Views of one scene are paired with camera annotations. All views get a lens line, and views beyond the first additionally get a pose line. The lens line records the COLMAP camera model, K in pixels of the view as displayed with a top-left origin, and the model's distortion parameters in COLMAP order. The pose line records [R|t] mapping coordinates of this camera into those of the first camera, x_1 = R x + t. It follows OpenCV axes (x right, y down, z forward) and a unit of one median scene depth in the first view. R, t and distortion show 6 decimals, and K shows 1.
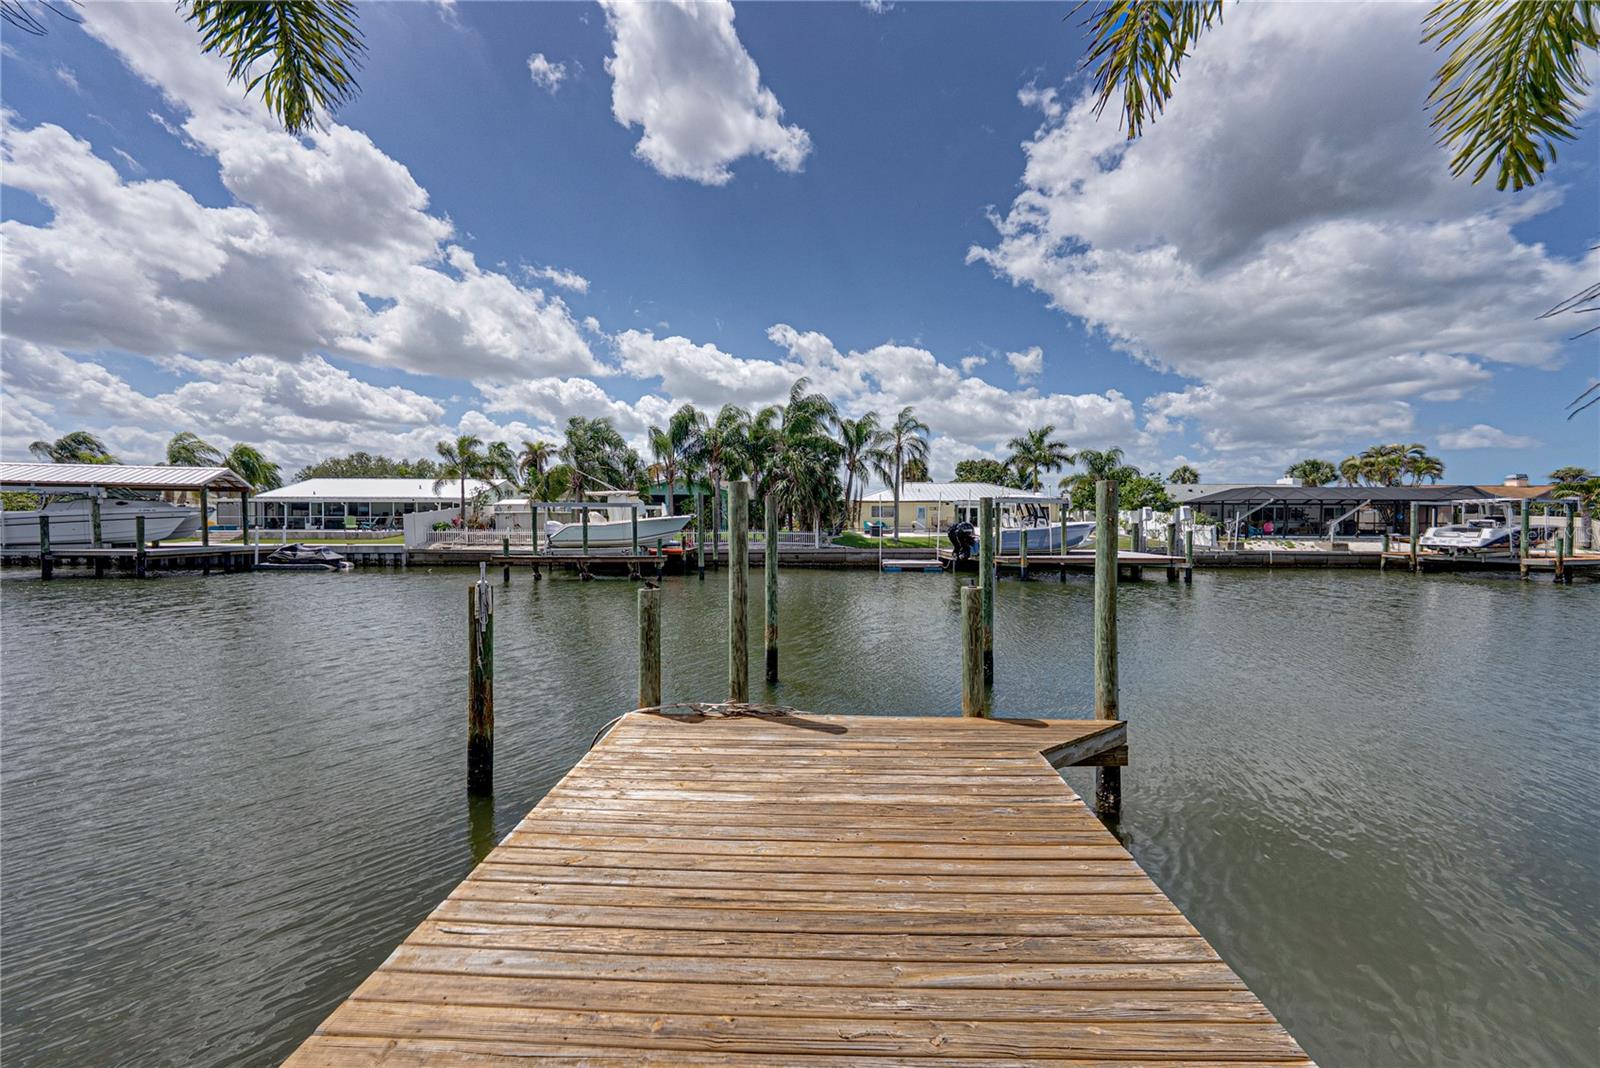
lens RADIAL K [[560.7, 0, 797.6], [0, 560.7, 537.9], [0, 0, 1]] dist [0.001624, 0.000401]
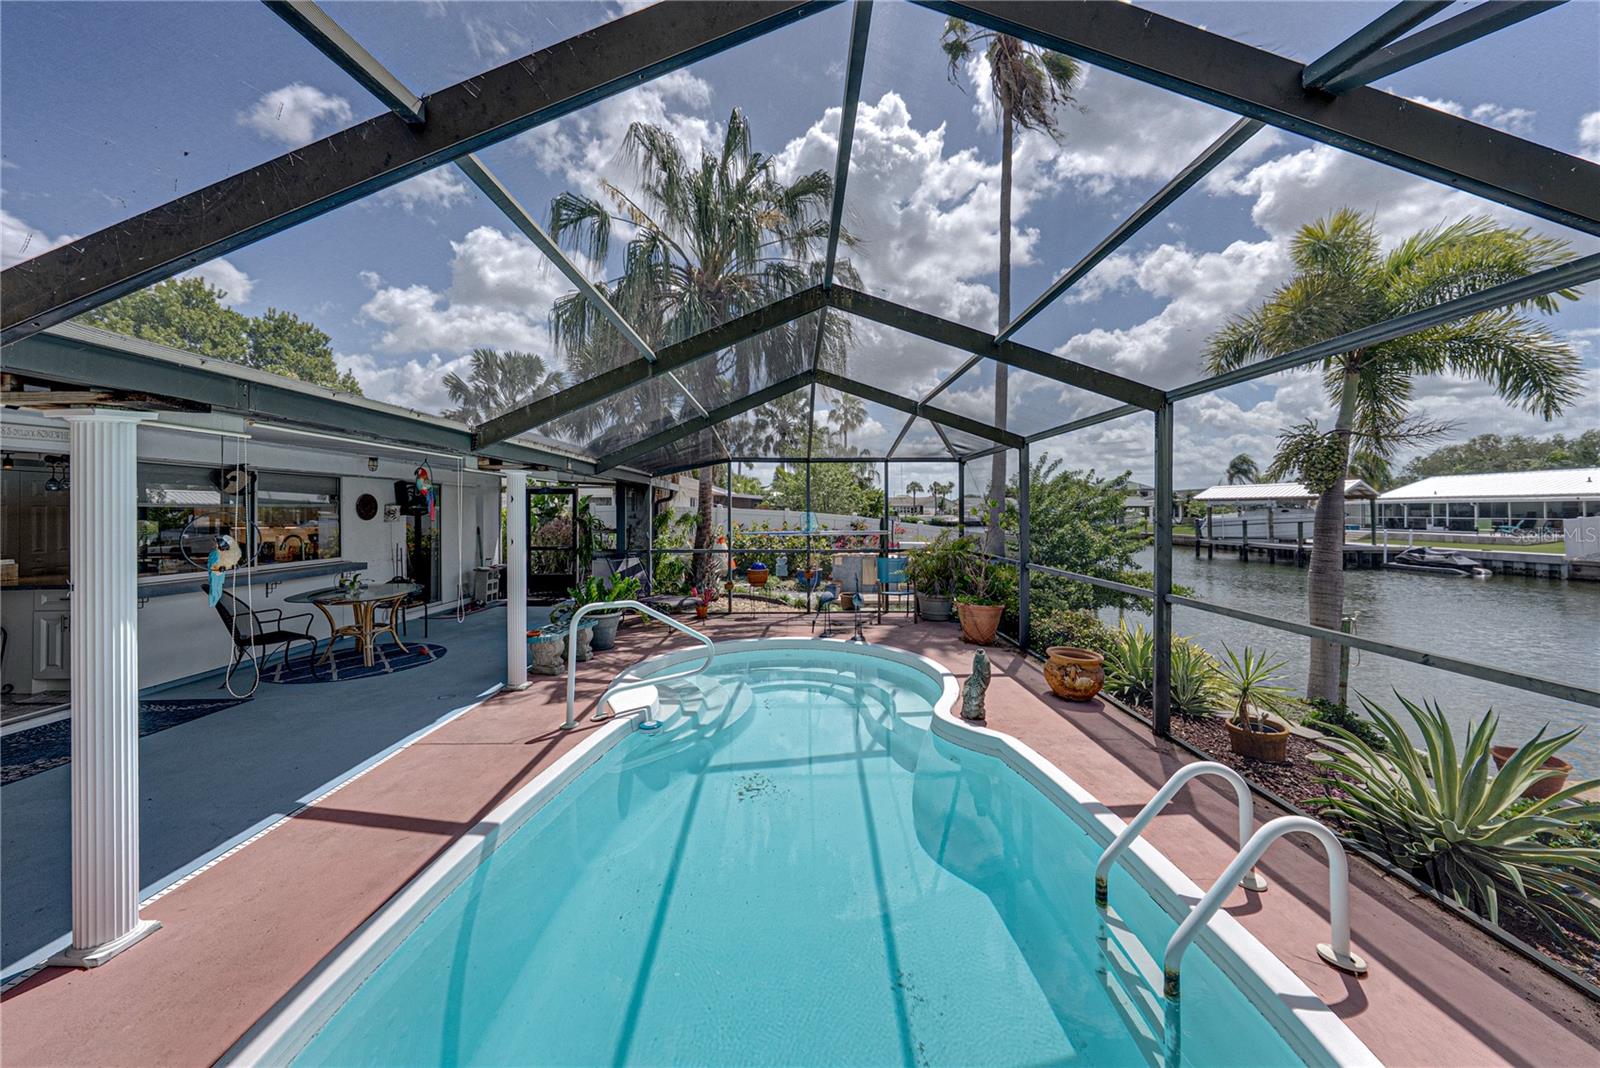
lens RADIAL K [[560.7, 0, 809.8], [0, 560.7, 514.0], [0, 0, 1]] dist [0.001624, 0.000401]
pose [[0.040314, 0.004360, -0.999178, 0.106229], [-0.028126, 0.999599, 0.003227, -0.020272], [0.998791, 0.027972, 0.040421, -0.180875]]
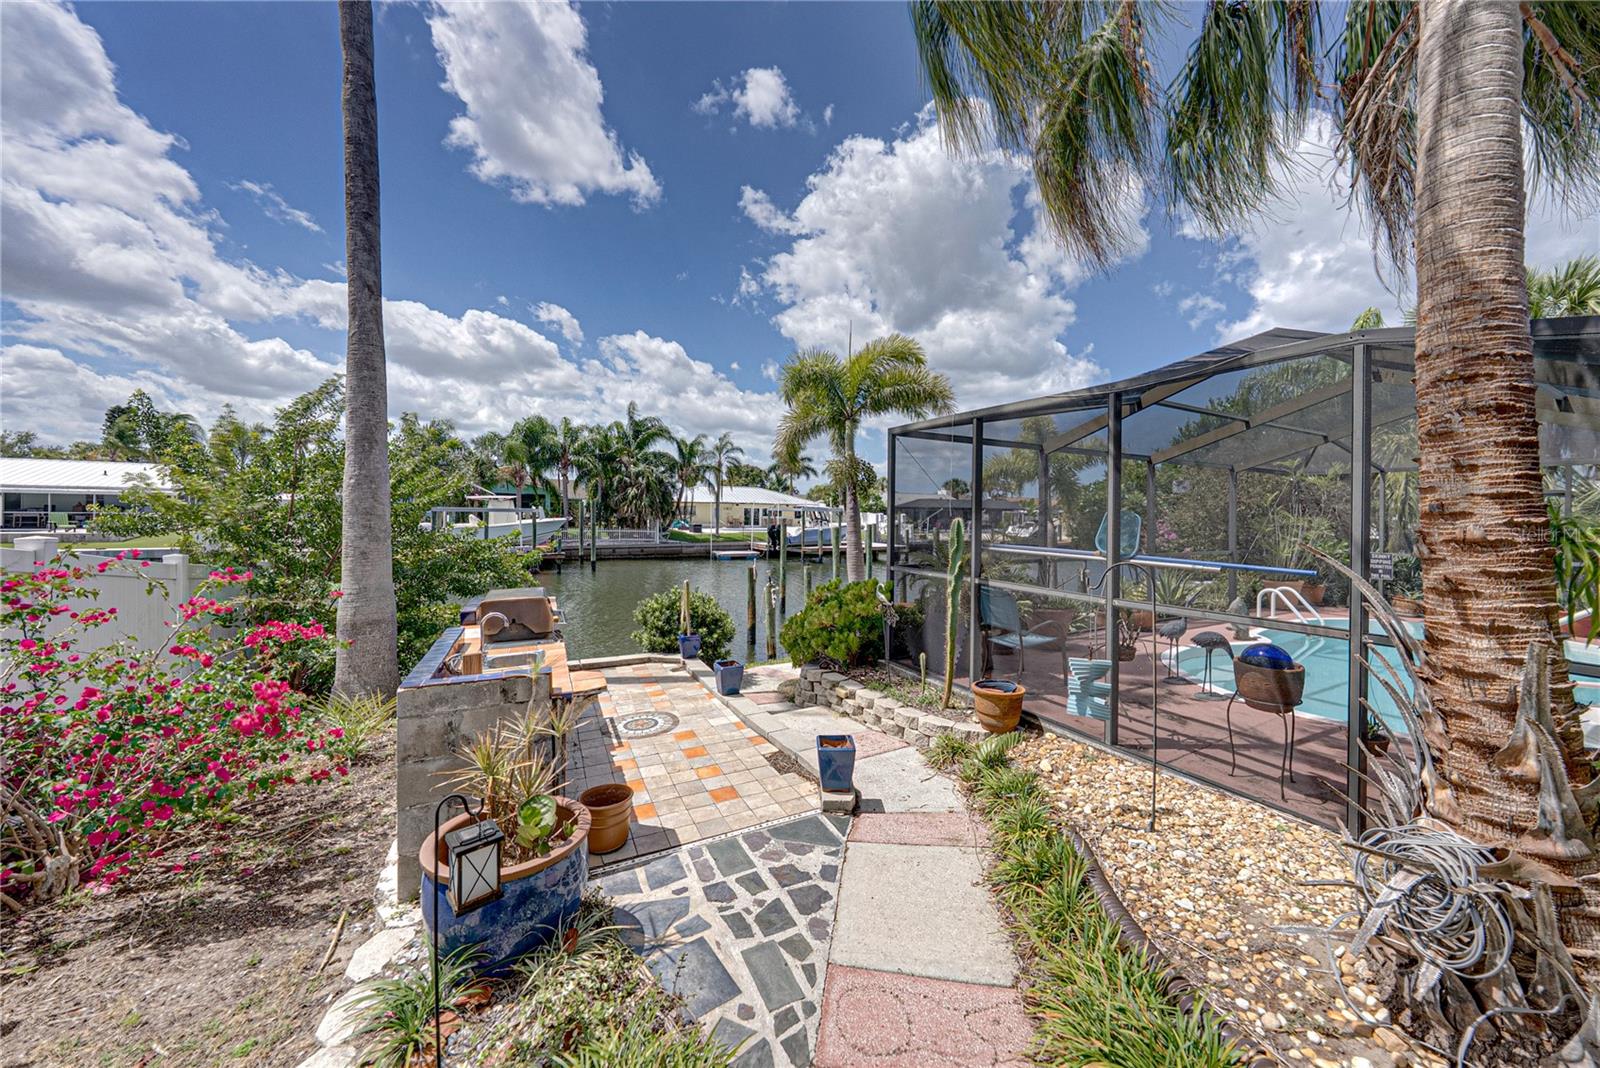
lens RADIAL K [[560.7, 0, 811.0], [0, 560.7, 505.5], [0, 0, 1]] dist [0.001624, 0.000401]
pose [[0.876457, 0.016527, 0.481197, -0.262142], [0.002390, 0.999249, -0.038673, -0.015173], [-0.481475, 0.035045, 0.875759, -0.234536]]
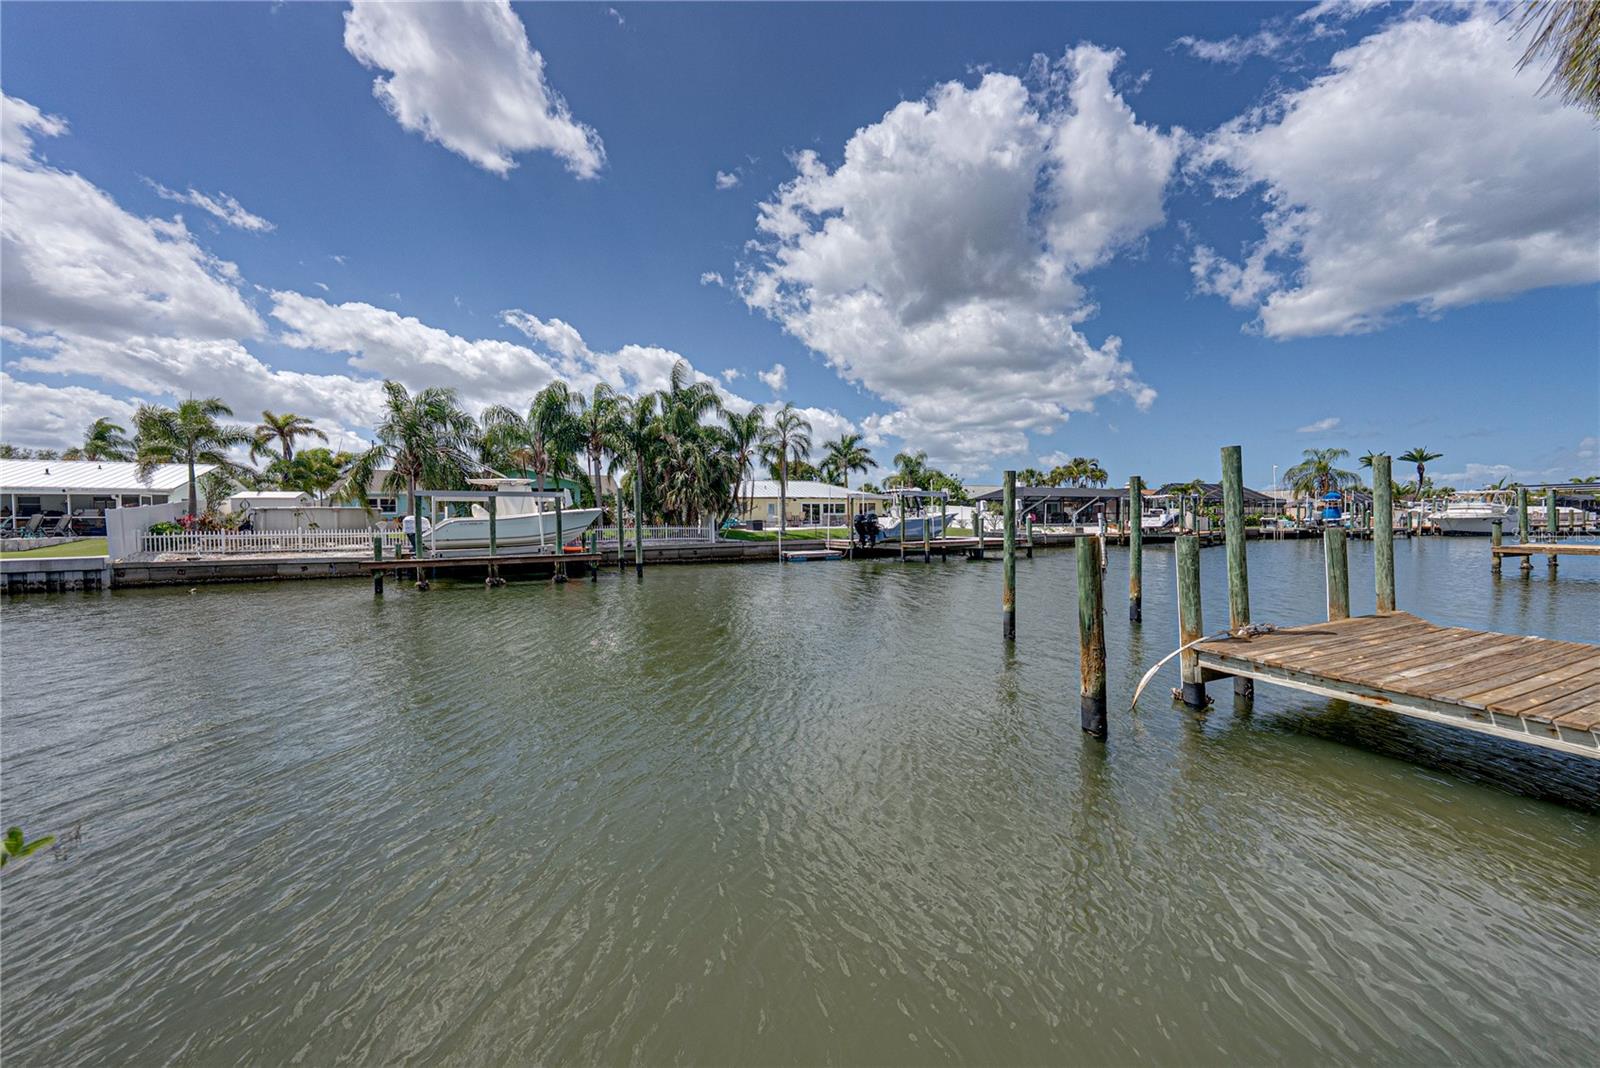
lens RADIAL K [[560.7, 0, 806.5], [0, 560.7, 526.4], [0, 0, 1]] dist [0.001624, 0.000401]
pose [[0.900191, -0.018764, 0.435090, -0.242764], [0.029757, 0.999387, -0.018467, 0.012861], [-0.434477, 0.029571, 0.900198, 0.053539]]
